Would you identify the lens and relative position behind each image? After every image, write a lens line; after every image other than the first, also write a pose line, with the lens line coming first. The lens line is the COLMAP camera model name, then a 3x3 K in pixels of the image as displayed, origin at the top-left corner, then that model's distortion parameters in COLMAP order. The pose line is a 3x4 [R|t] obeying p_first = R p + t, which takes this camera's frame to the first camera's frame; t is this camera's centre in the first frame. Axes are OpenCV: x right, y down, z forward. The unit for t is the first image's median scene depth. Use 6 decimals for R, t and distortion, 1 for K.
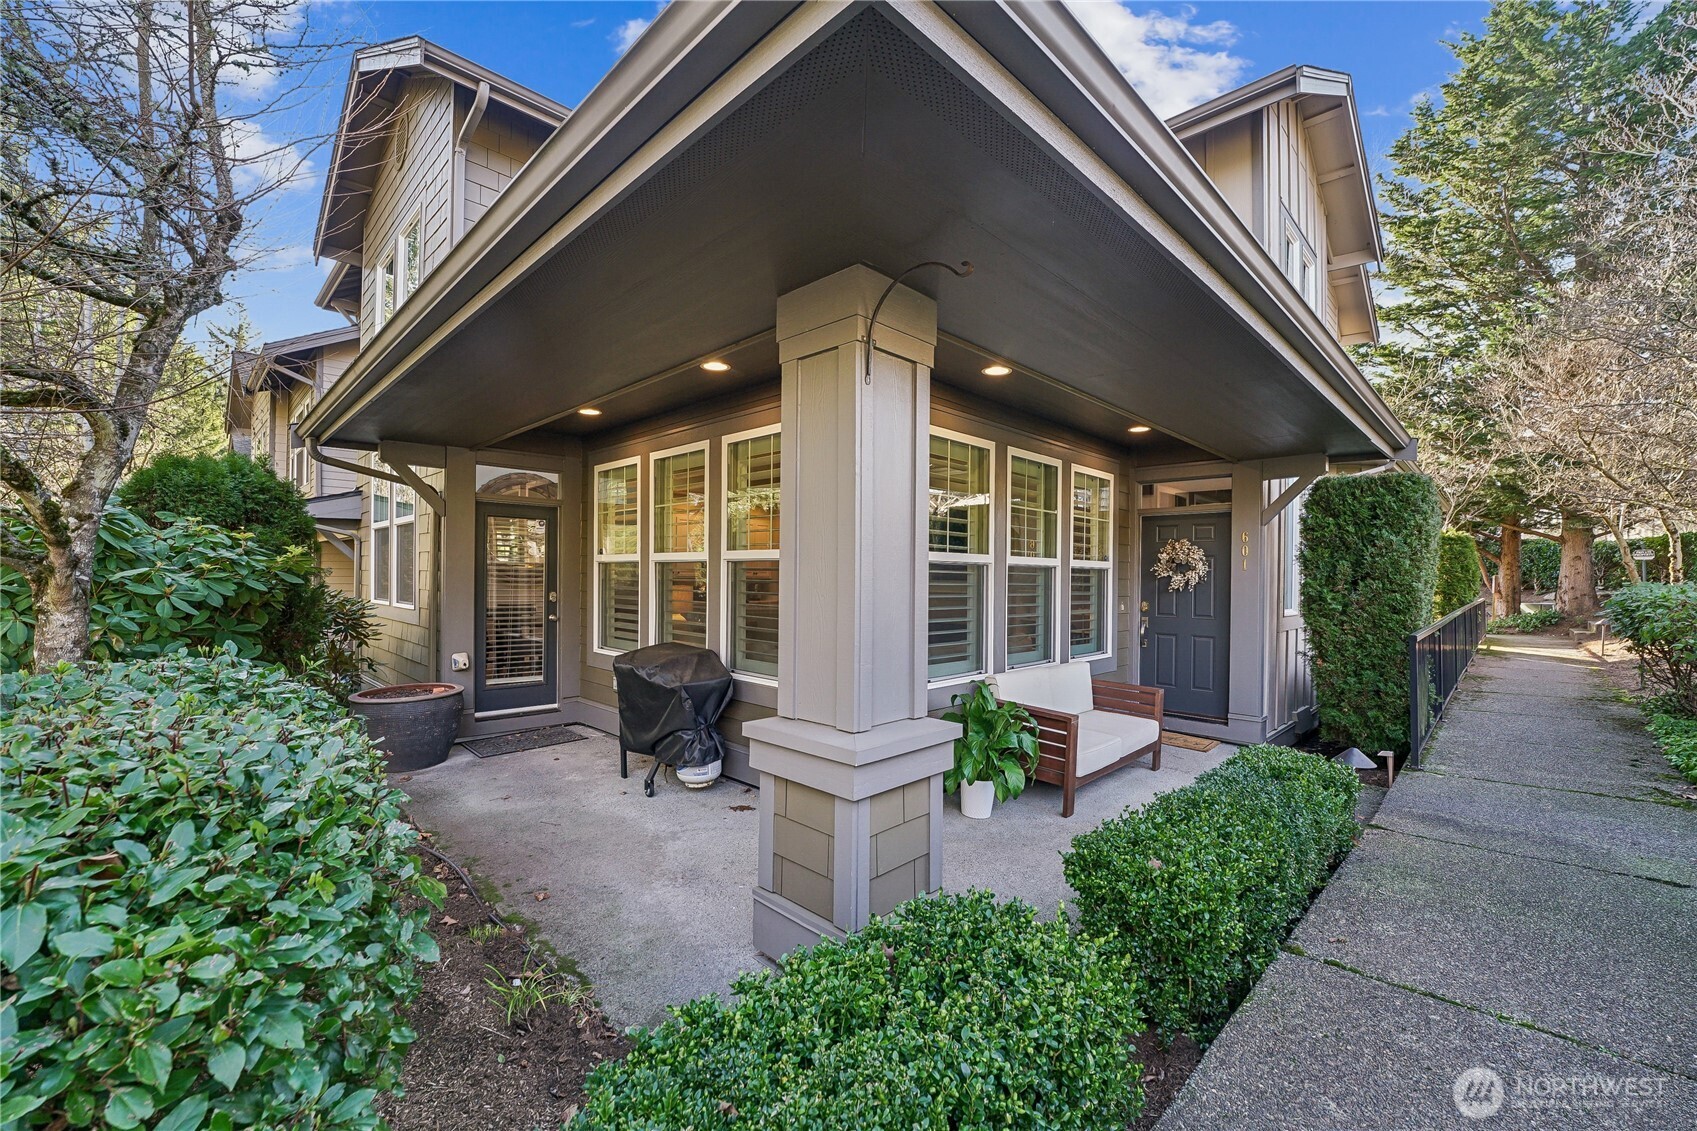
lens RADIAL K [[693.6, 0, 859.3], [0, 693.6, 561.6], [0, 0, 1]] dist [-0.024913, 0.003473]
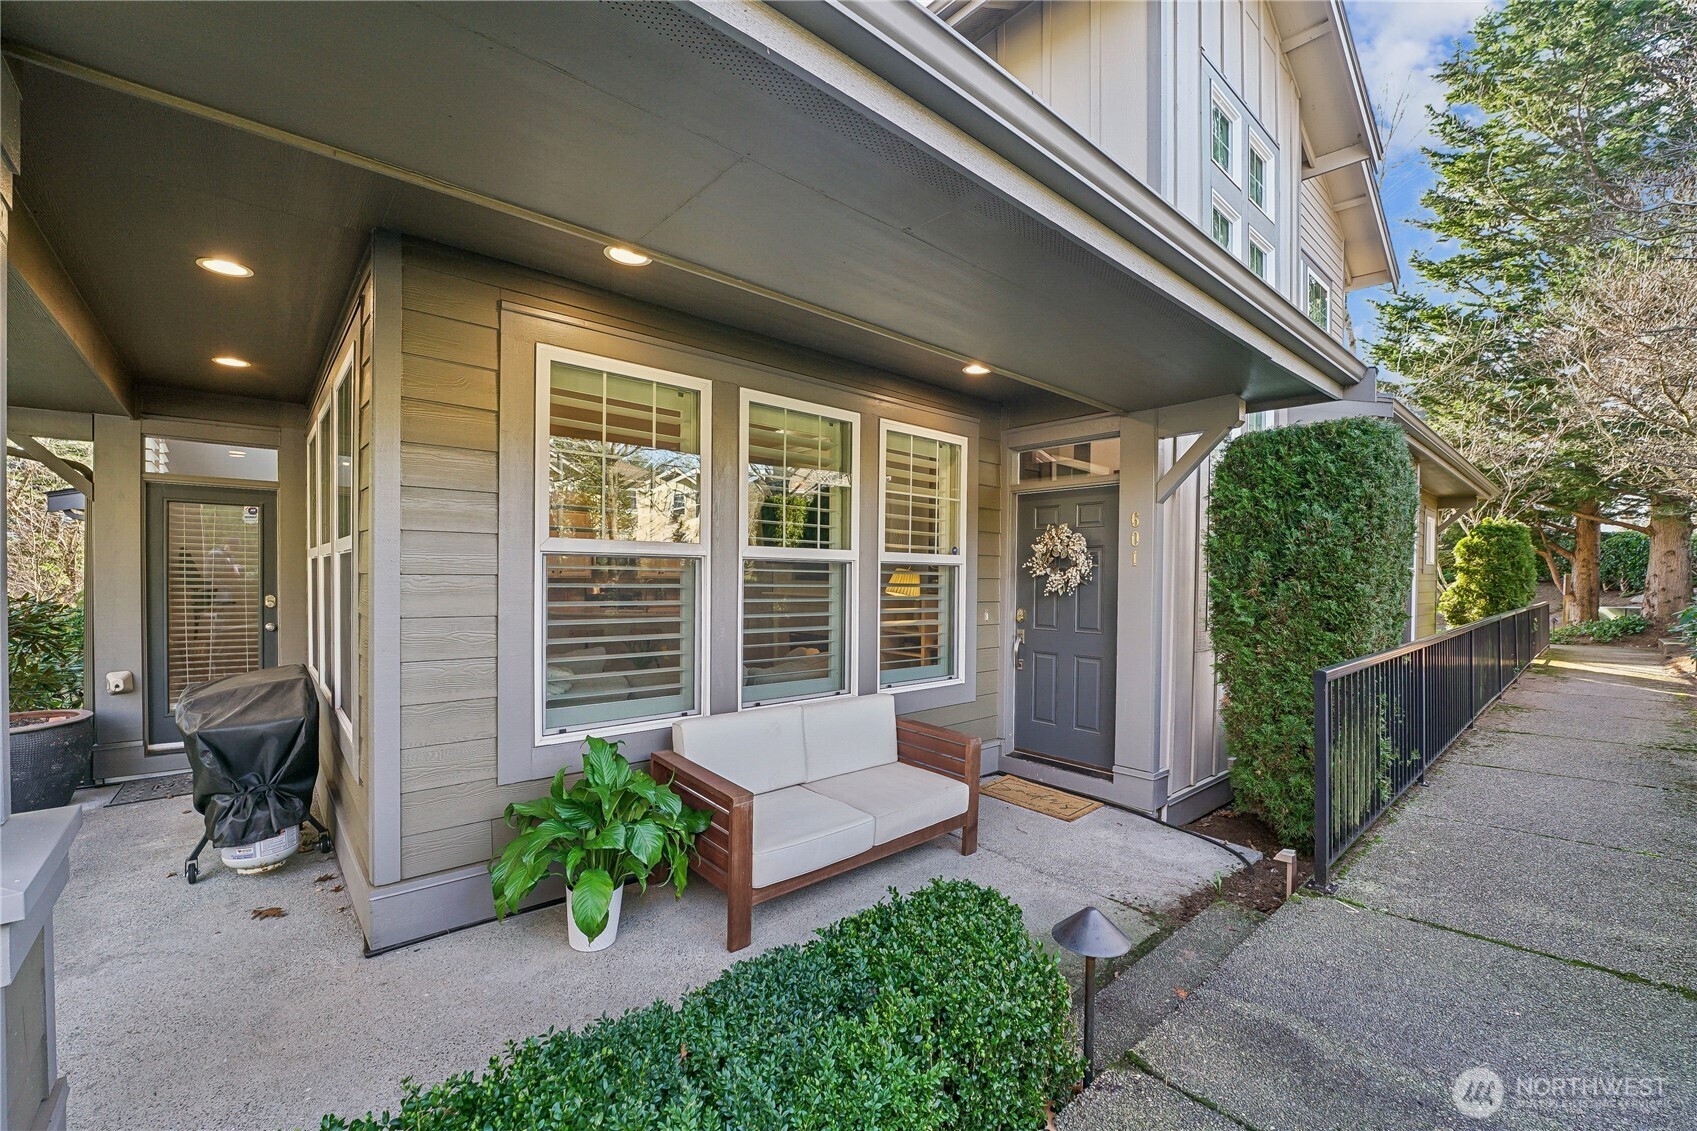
lens RADIAL K [[693.6, 0, 853.6], [0, 693.6, 573.4], [0, 0, 1]] dist [-0.024913, 0.003473]
pose [[0.997146, -0.001717, -0.075473, 0.331007], [0.002986, 0.999856, 0.016709, 0.007286], [0.075434, -0.016887, 0.997008, 0.271081]]
